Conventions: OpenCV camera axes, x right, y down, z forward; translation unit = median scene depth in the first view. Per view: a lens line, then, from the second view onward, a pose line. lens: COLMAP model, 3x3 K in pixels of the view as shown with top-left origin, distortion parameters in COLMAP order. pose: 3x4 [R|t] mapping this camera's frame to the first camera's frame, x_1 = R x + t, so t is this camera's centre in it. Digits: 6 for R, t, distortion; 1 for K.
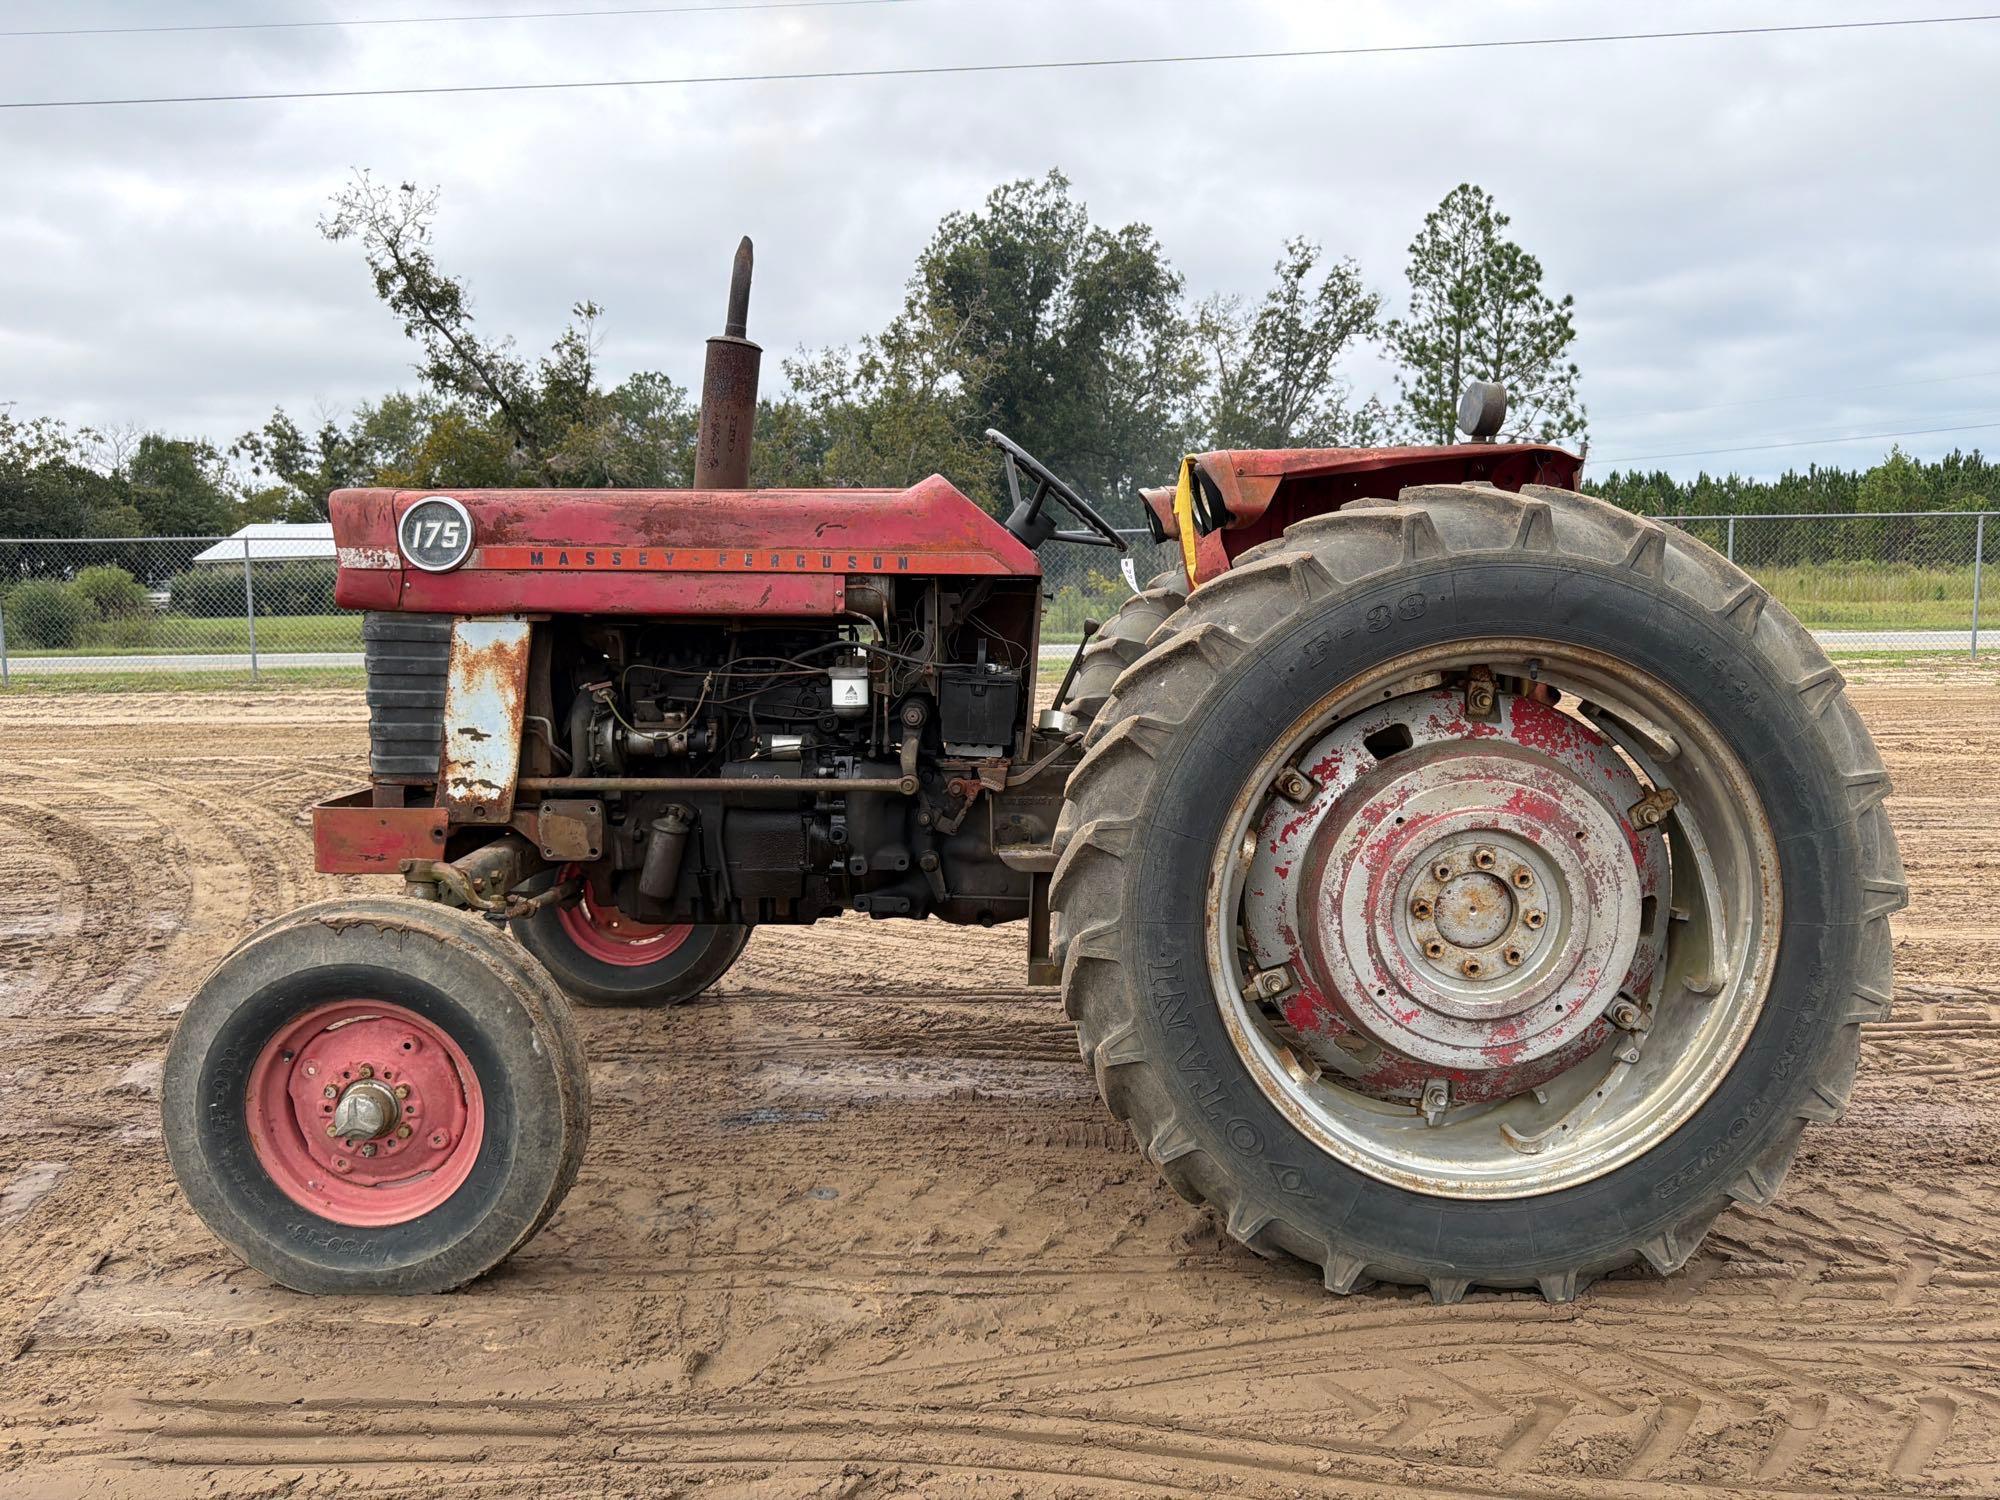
lens RADIAL K [[1427.4, 0, 1012.9], [0, 1427.4, 752.2], [0, 0, 1]] dist [0.022538, -0.023844]
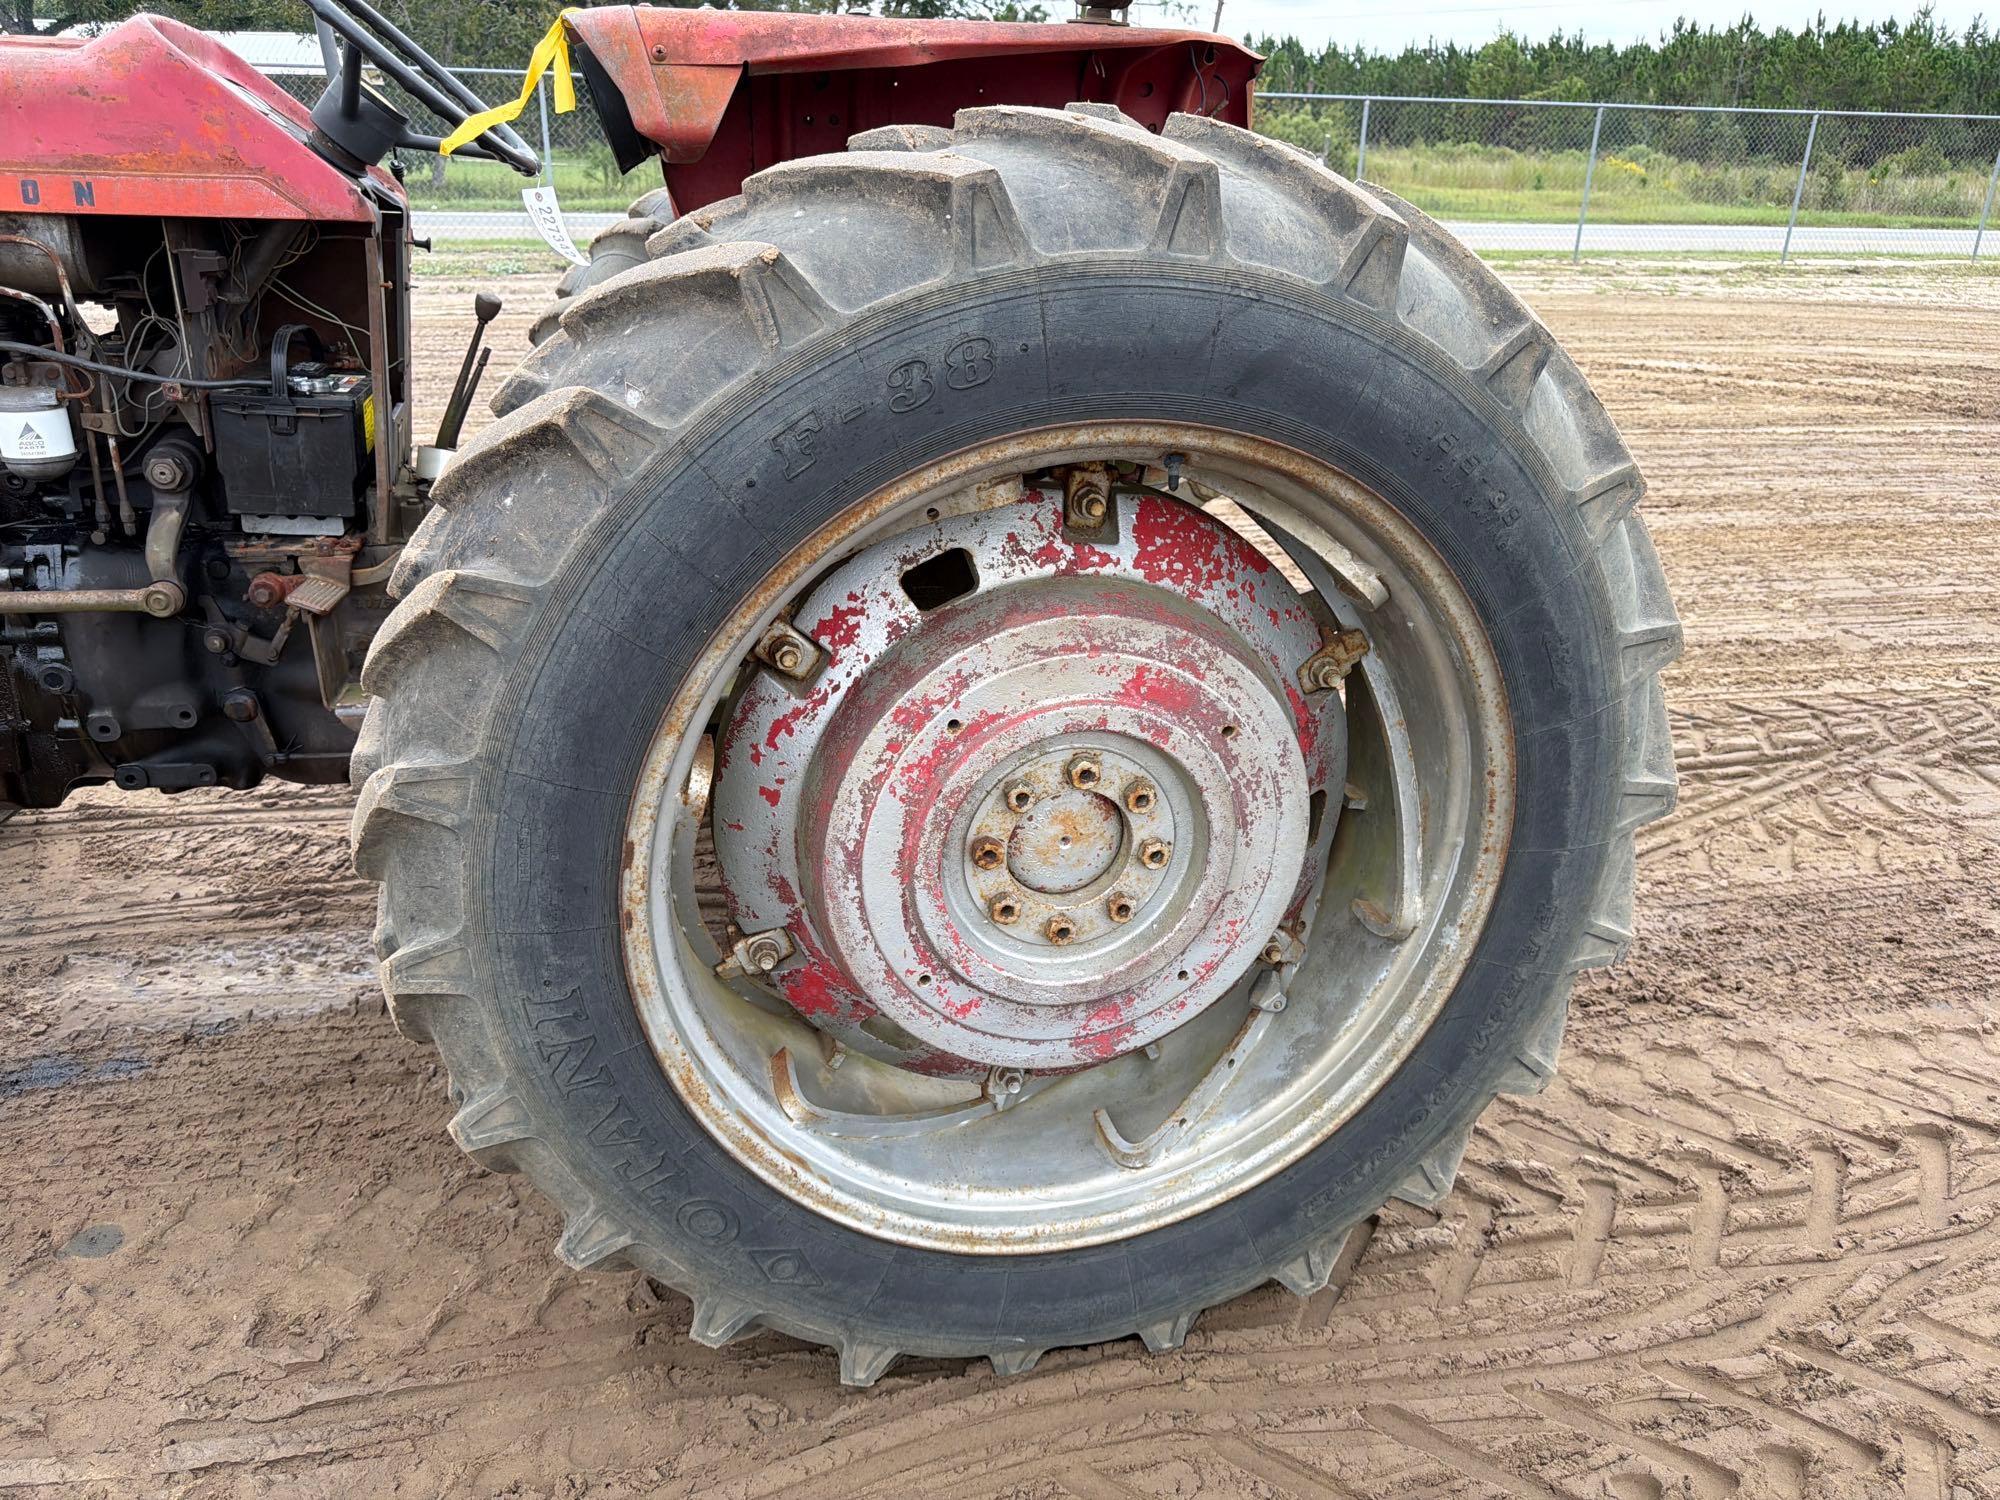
lens RADIAL K [[1386.8, 0, 982.6], [0, 1386.8, 746.3], [0, 0, 1]] dist [0.057656, -0.047335]
pose [[0.973694, -0.056946, 0.220630, 0.123955], [-0.008854, 0.958081, 0.286362, -0.087405], [-0.227689, -0.280782, 0.932373, 0.362341]]
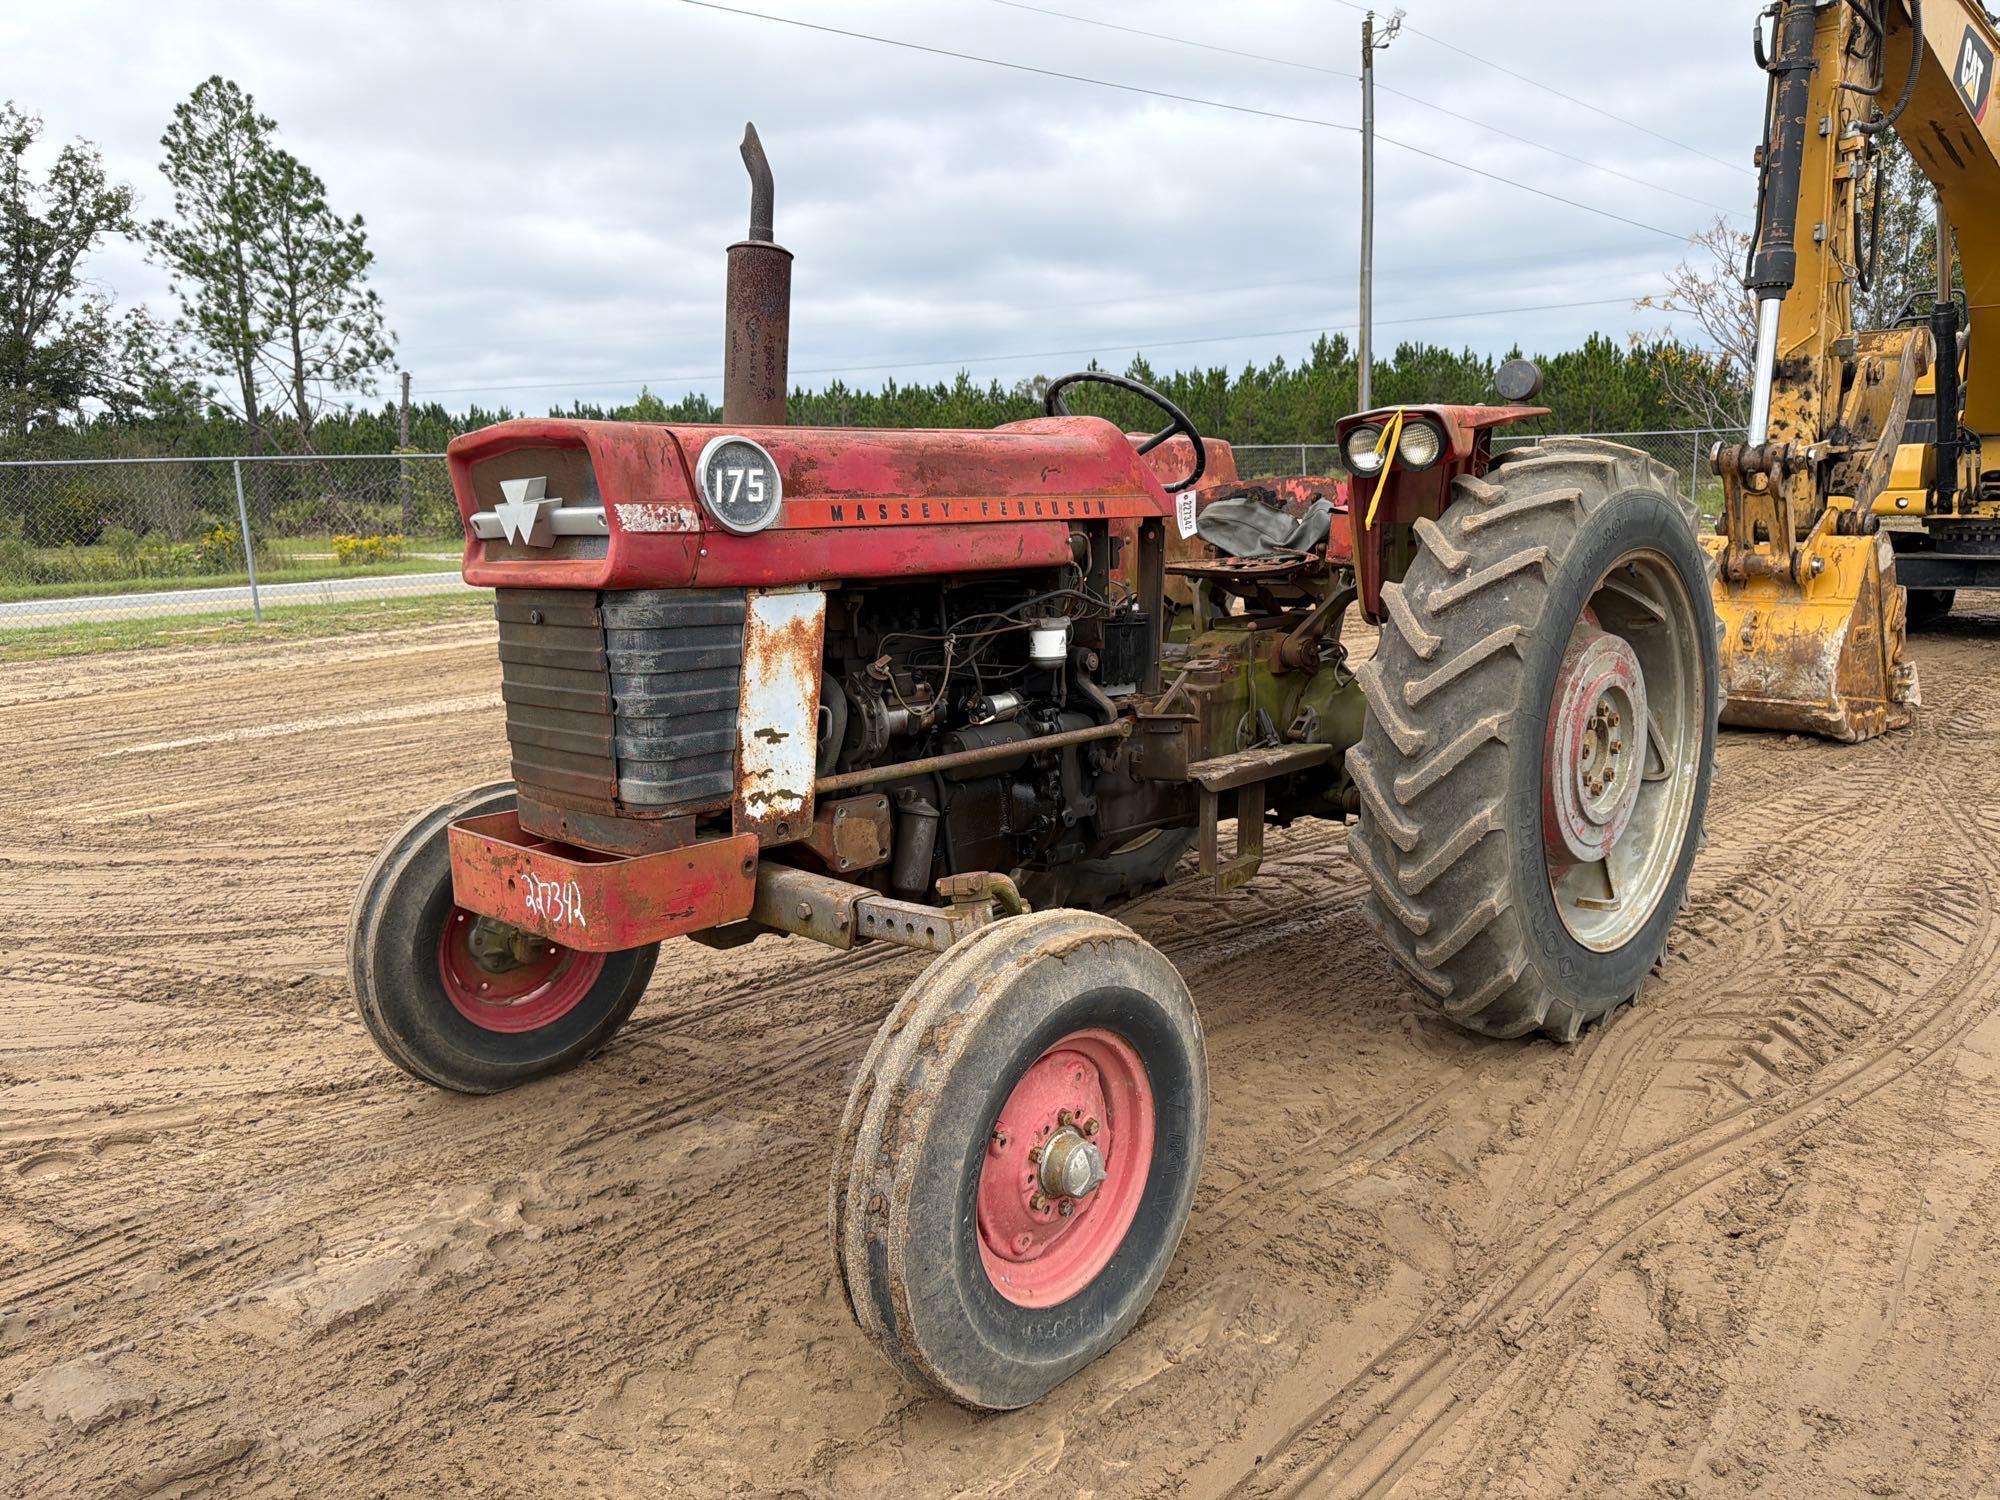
lens RADIAL K [[1427.4, 0, 963.1], [0, 1427.4, 774.0], [0, 0, 1]] dist [0.022538, -0.023844]
pose [[0.707047, -0.148902, 0.691312, -0.856730], [0.106229, 0.988852, 0.104341, -0.063365], [-0.699142, -0.000336, 0.714983, 0.350216]]
